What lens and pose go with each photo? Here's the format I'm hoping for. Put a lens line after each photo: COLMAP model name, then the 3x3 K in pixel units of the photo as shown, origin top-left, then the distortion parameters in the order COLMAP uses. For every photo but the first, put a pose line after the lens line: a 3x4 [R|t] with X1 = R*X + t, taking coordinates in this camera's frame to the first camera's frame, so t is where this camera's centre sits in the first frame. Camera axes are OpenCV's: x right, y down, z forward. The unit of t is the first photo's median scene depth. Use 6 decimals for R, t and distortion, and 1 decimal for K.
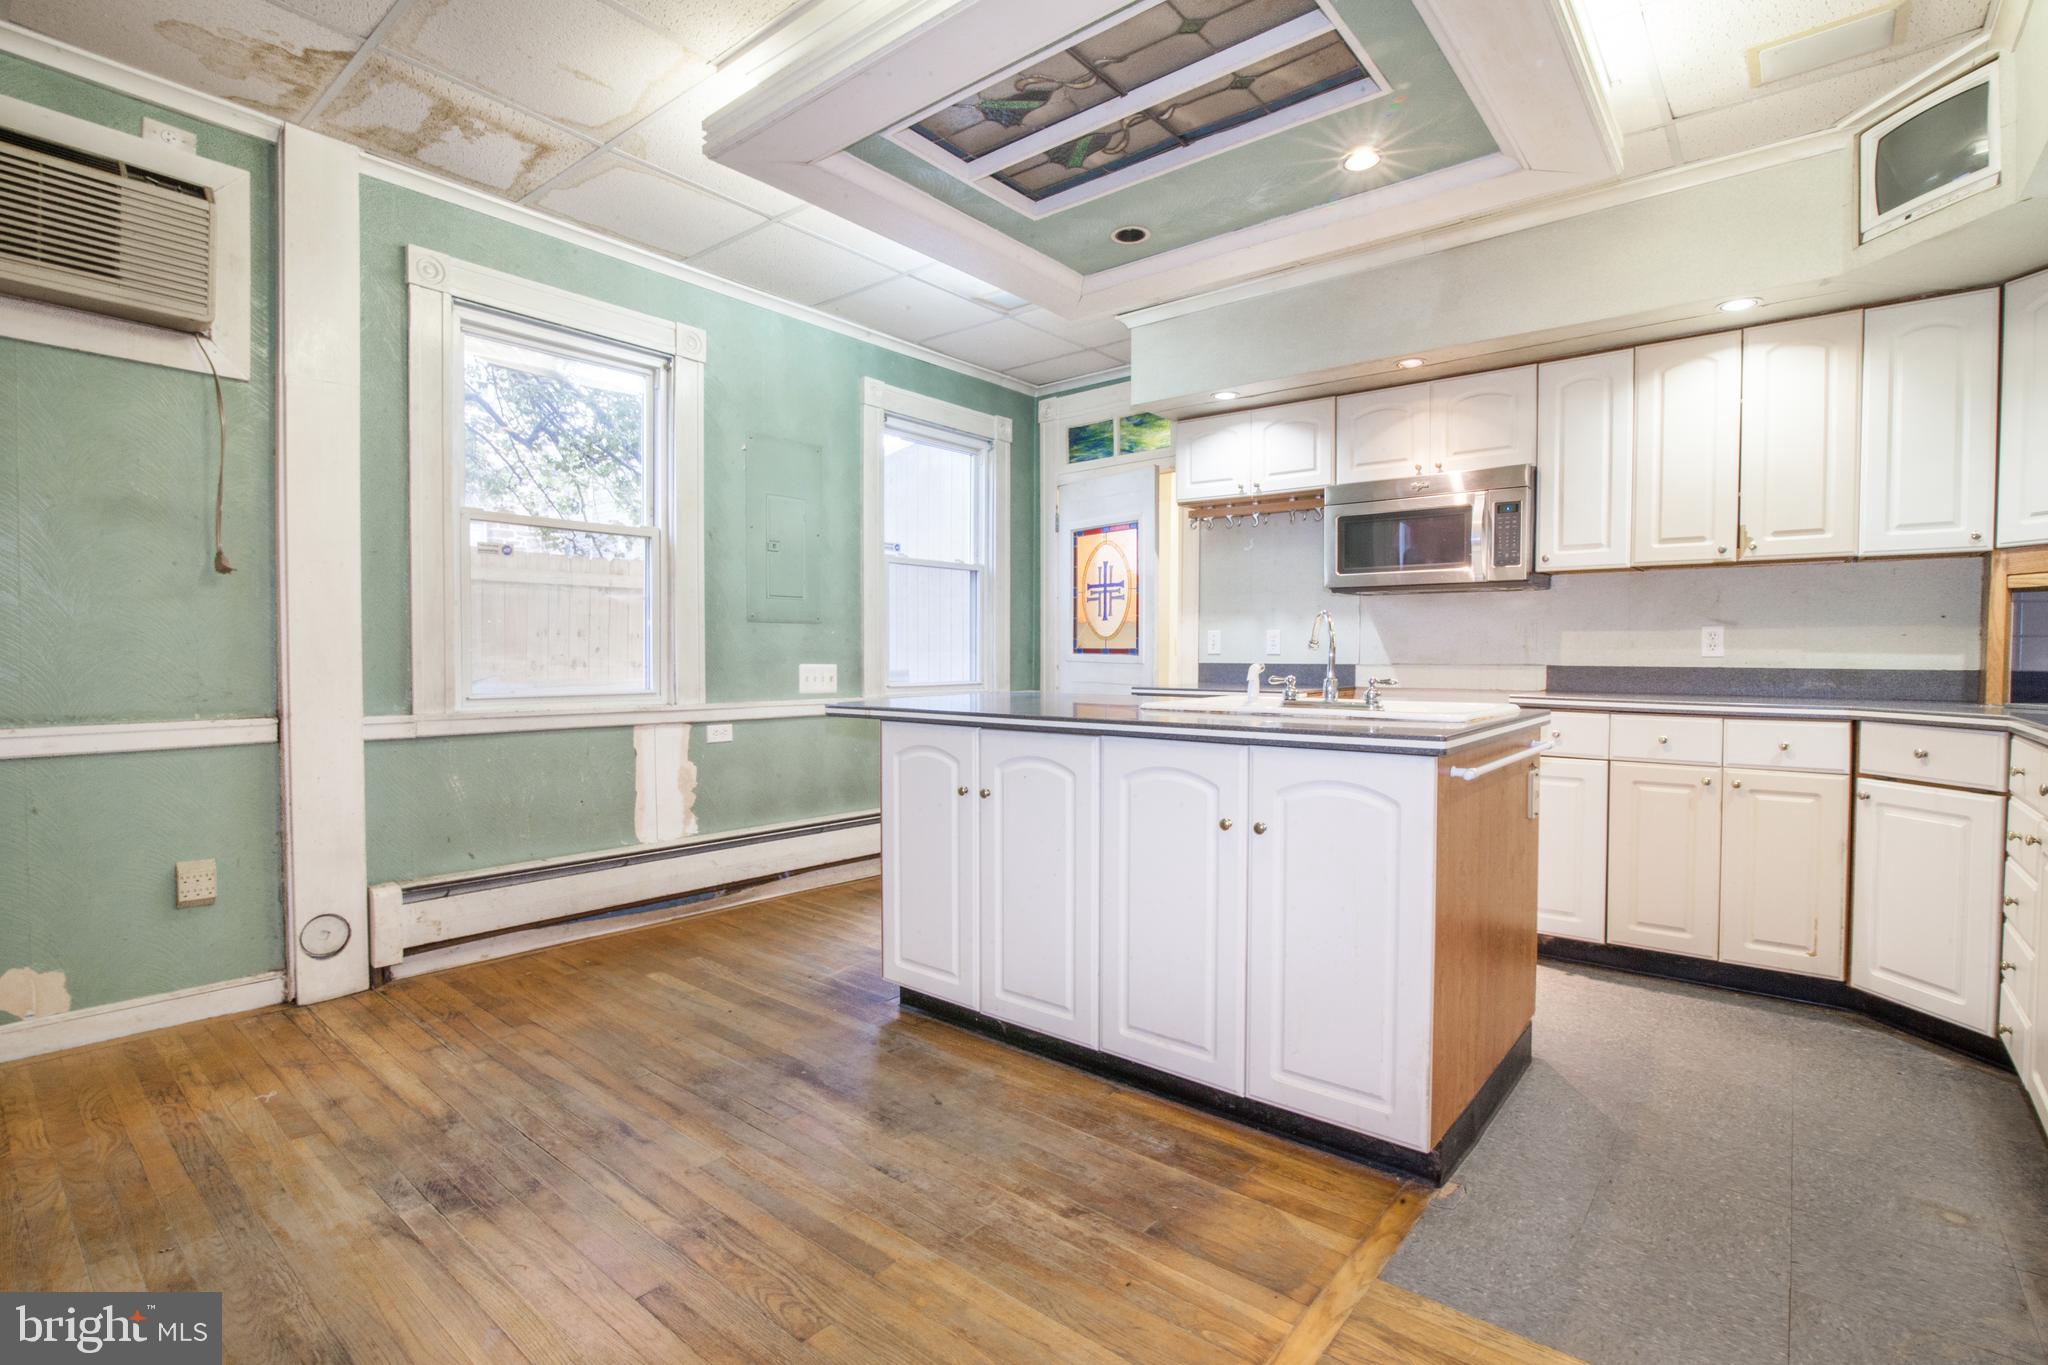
lens RADIAL K [[955.5, 0, 1024.0], [0, 955.5, 682.5], [0, 0, 1]] dist [-0.020108, -0.000330]
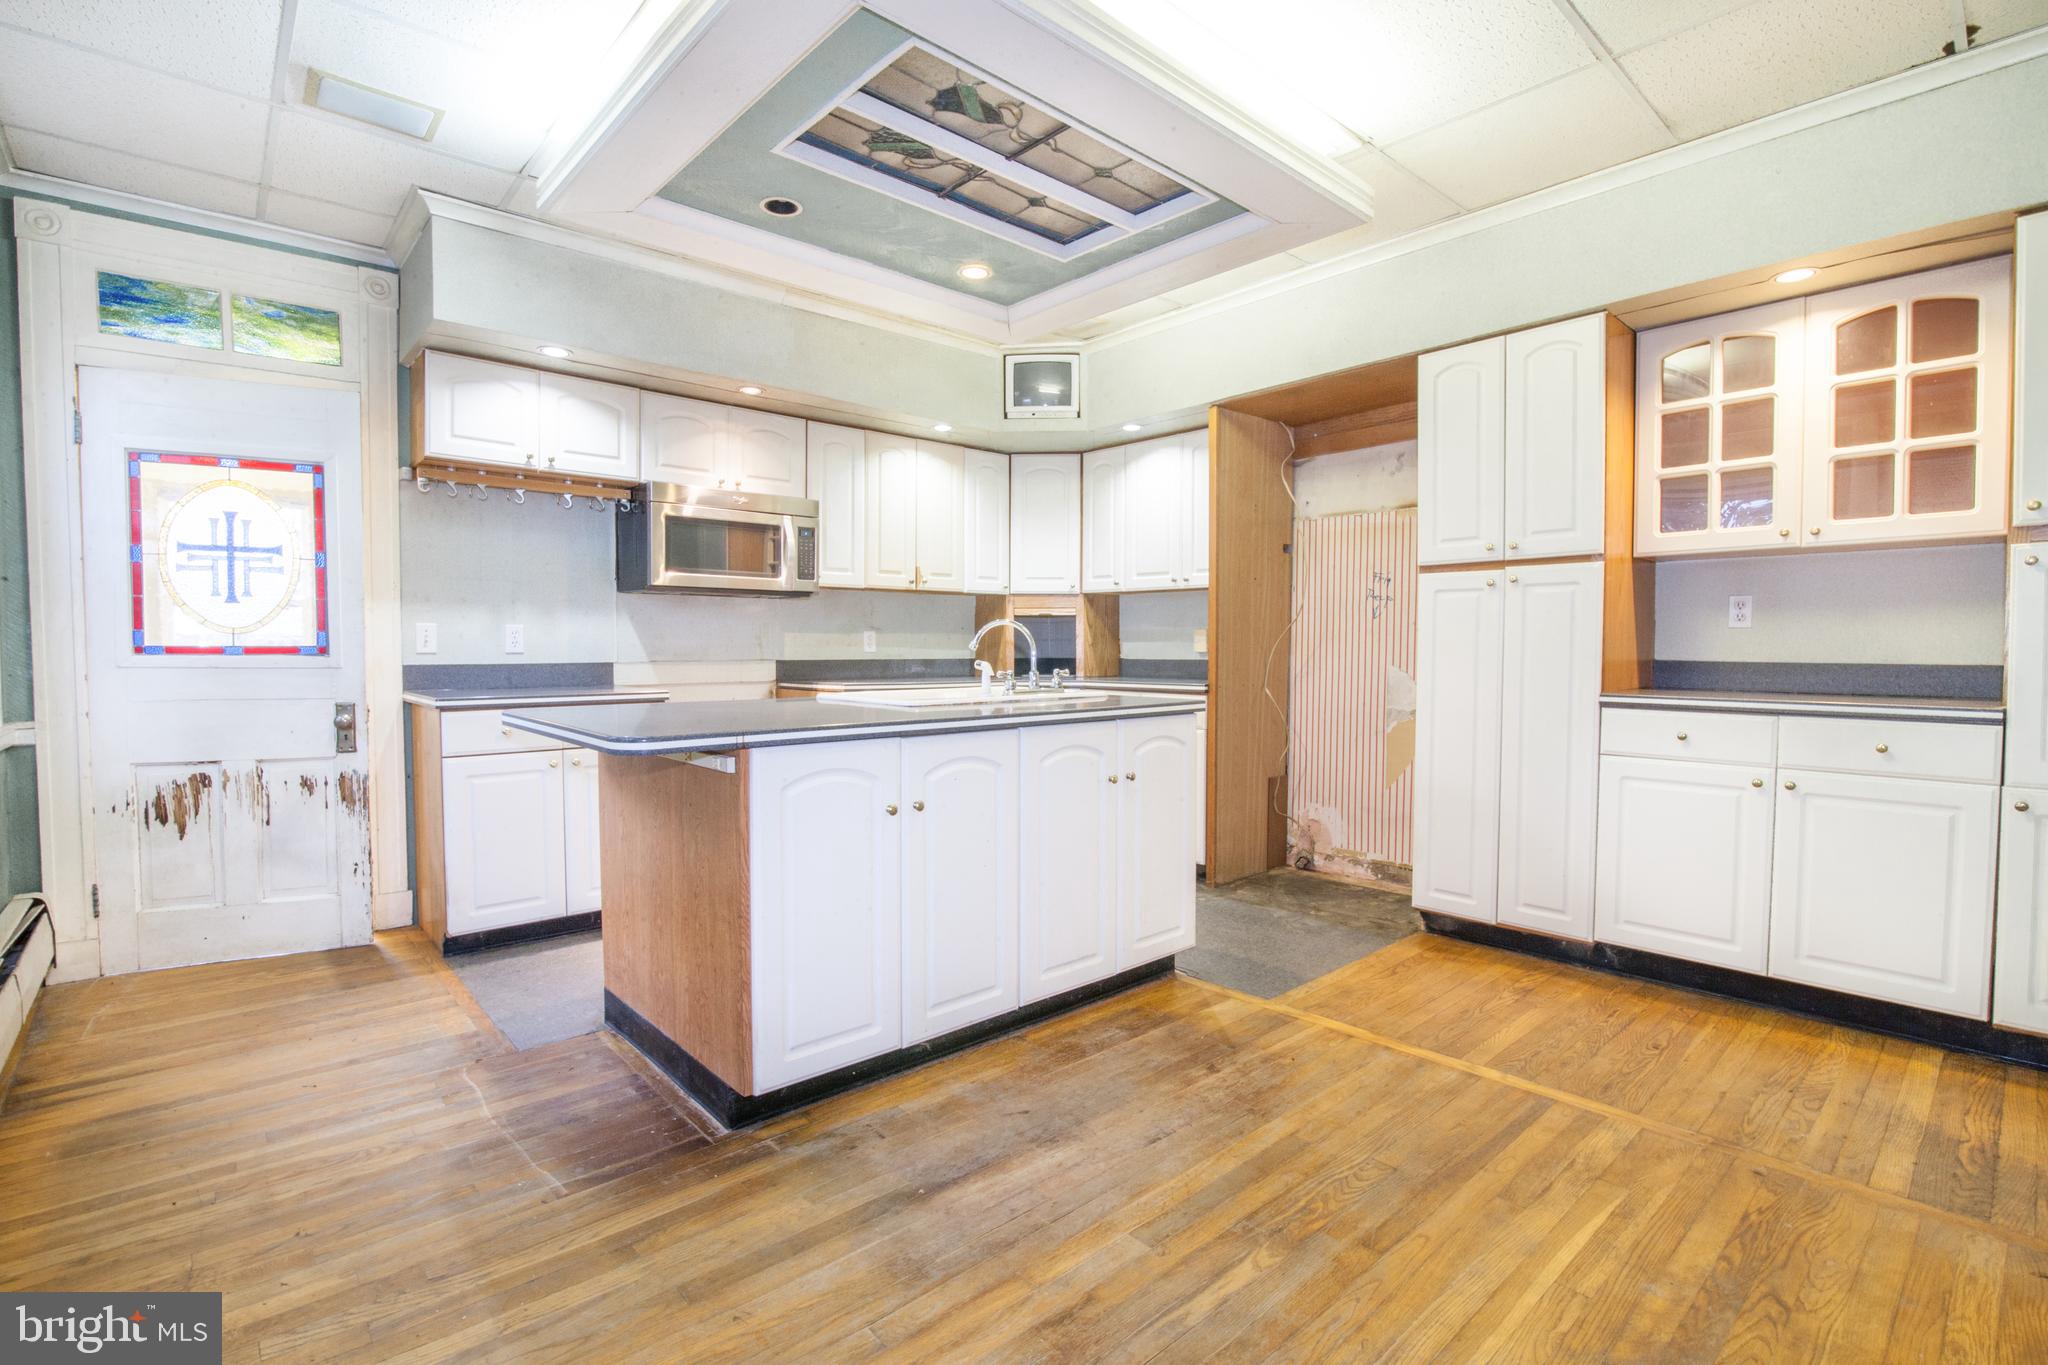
lens RADIAL K [[942.4, 0, 1024.0], [0, 942.4, 682.5], [0, 0, 1]] dist [-0.018612, 0.000014]
pose [[0.147934, -0.039285, 0.988217, -0.828021], [0.030230, 0.998923, 0.035185, -0.030171], [-0.988535, 0.024669, 0.148963, 0.675971]]
